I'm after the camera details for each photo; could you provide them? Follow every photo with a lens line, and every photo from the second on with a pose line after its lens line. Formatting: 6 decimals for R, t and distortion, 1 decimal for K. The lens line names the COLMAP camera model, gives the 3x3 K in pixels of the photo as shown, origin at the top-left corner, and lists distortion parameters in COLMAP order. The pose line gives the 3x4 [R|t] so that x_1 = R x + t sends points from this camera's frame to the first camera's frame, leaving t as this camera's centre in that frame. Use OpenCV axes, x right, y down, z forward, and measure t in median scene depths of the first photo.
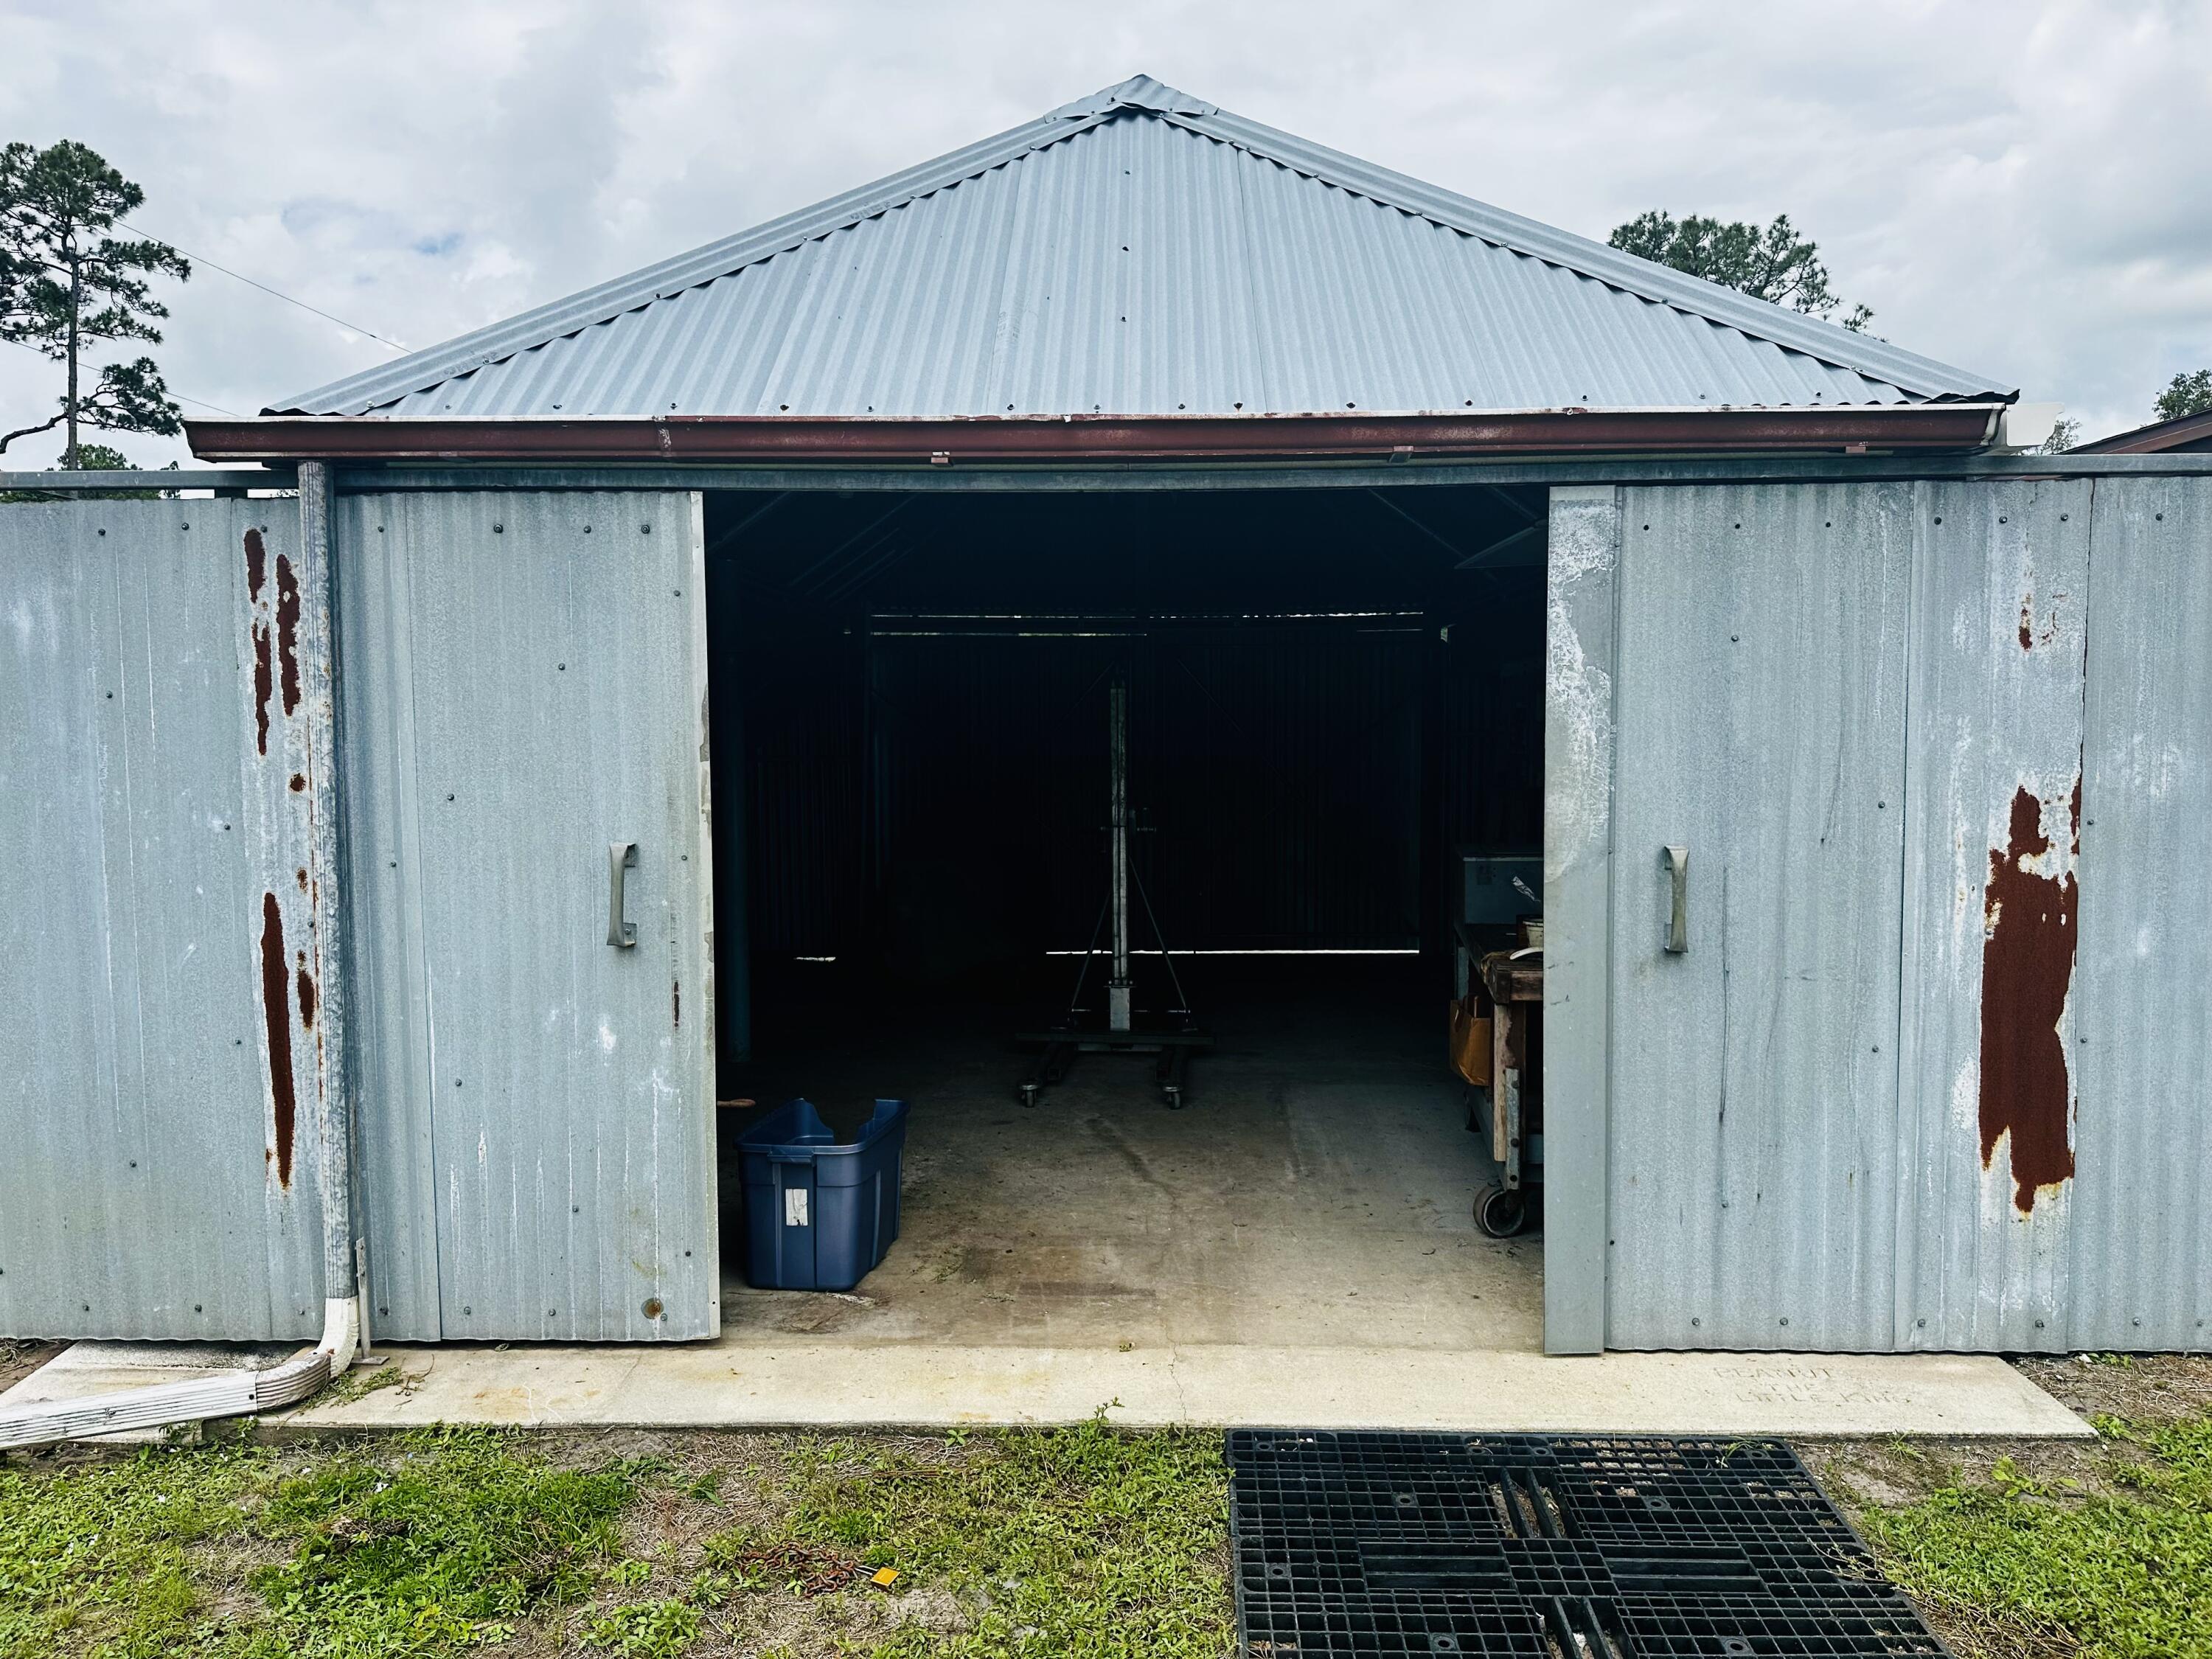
lens RADIAL K [[1526.1, 0, 1113.1], [0, 1526.1, 833.4], [0, 0, 1]] dist [0.142394, -0.248176]
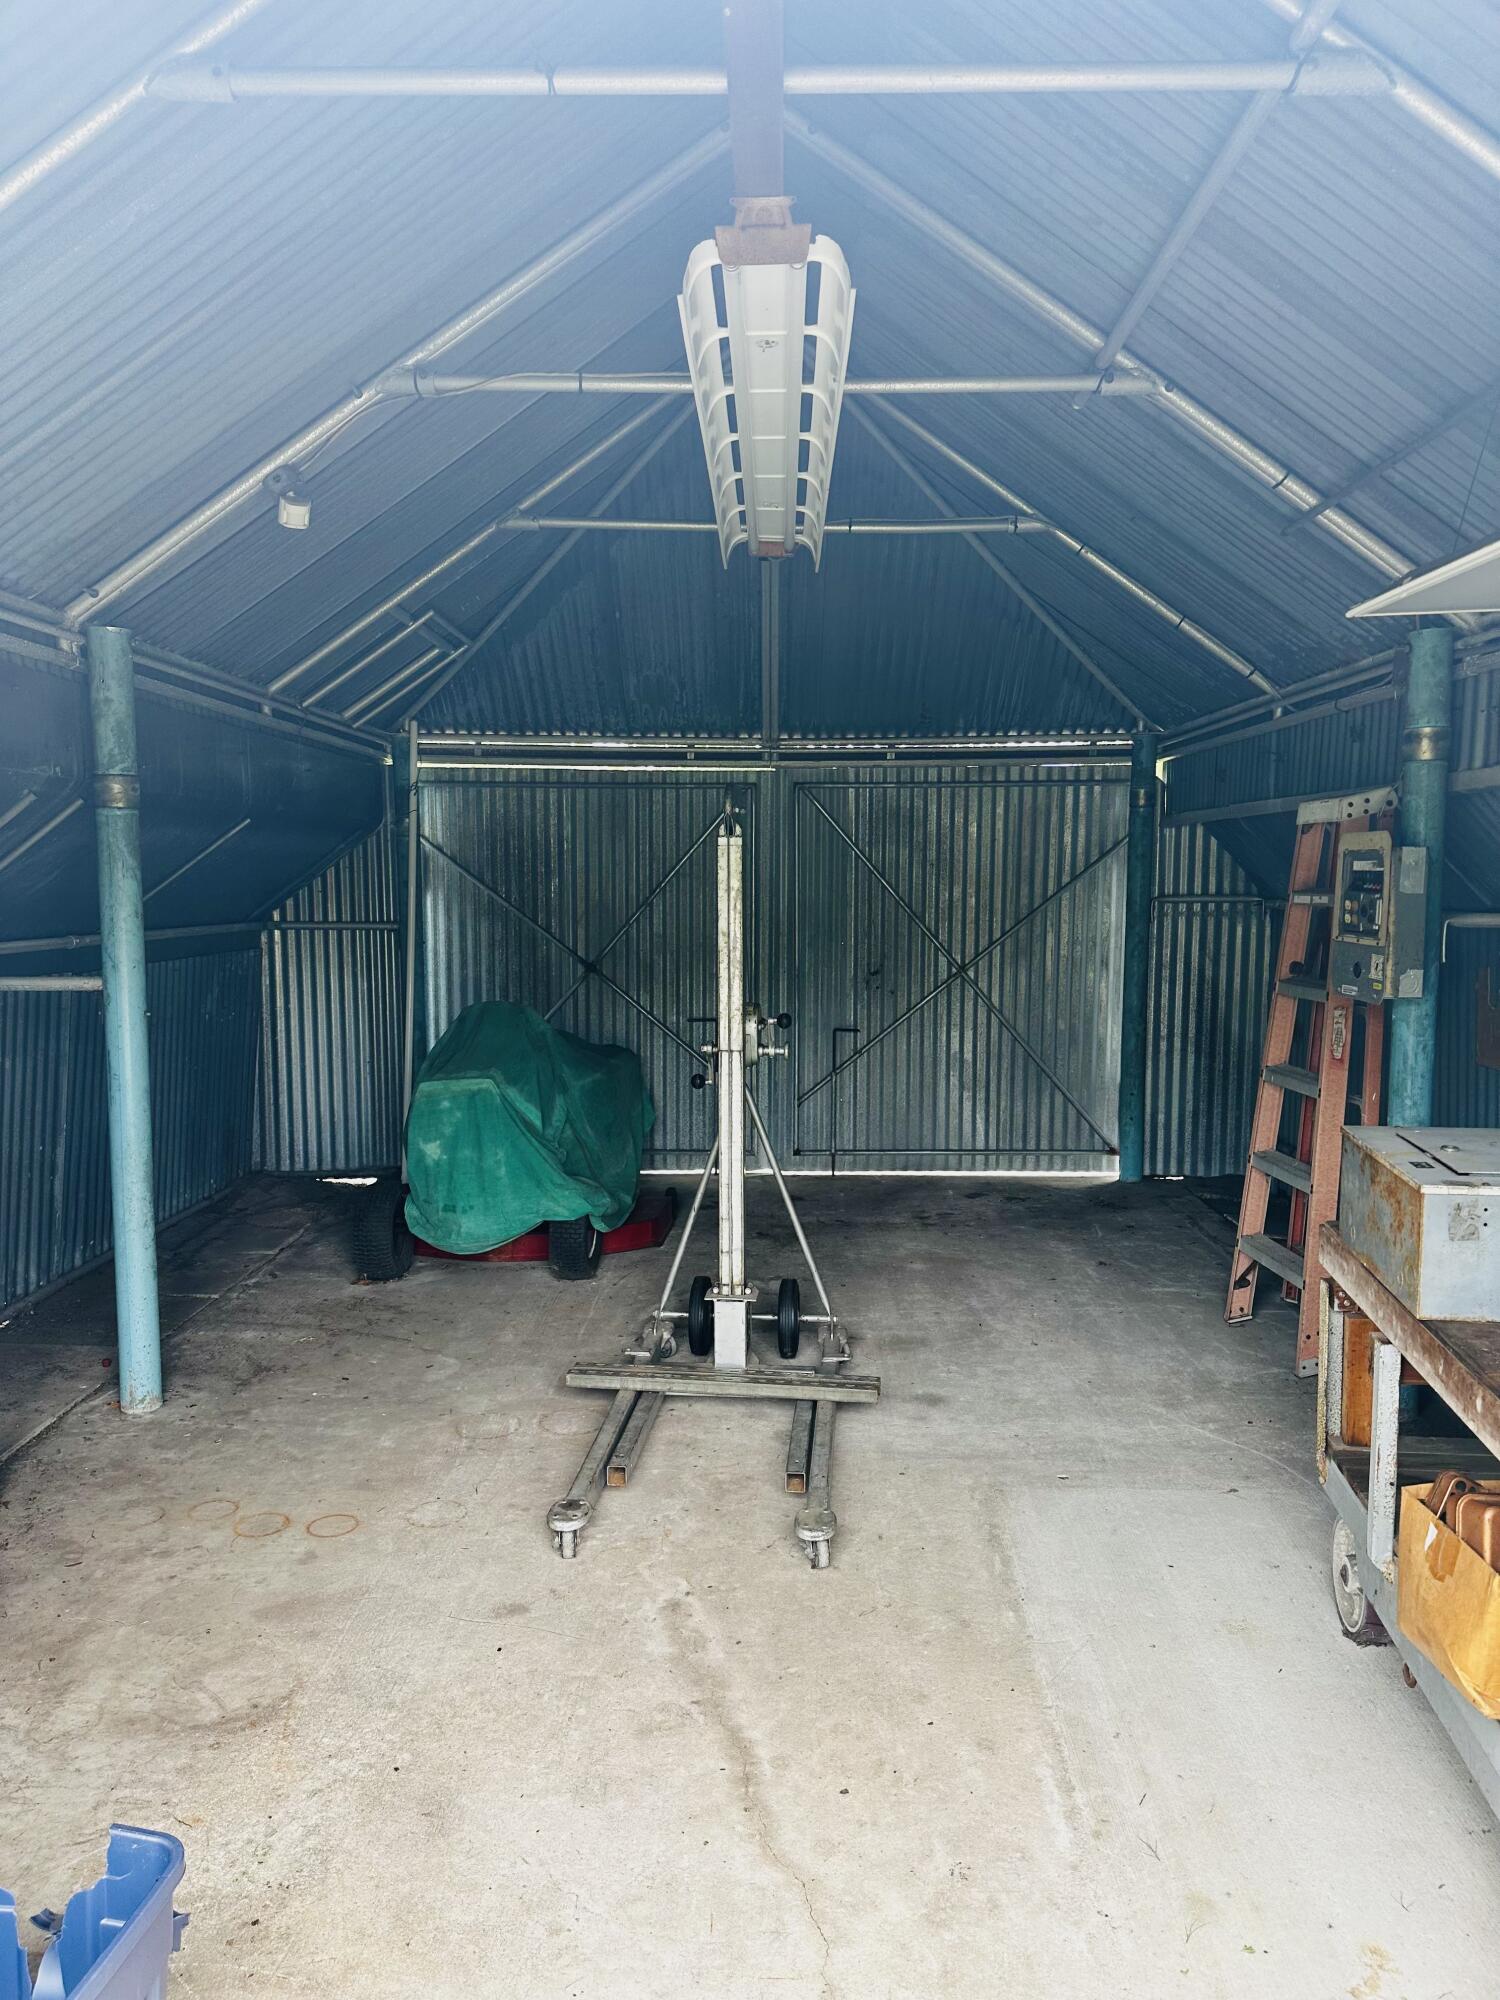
lens RADIAL K [[1379.8, 0, 750.0], [0, 1379.8, 1000.0], [0, 0, 1]] dist [0.142394, -0.248176]
pose [[0.999972, 0.005625, 0.004866, 0.011875], [-0.005727, 0.999756, 0.021357, -0.050401], [-0.004745, -0.021384, 0.999760, 0.538266]]
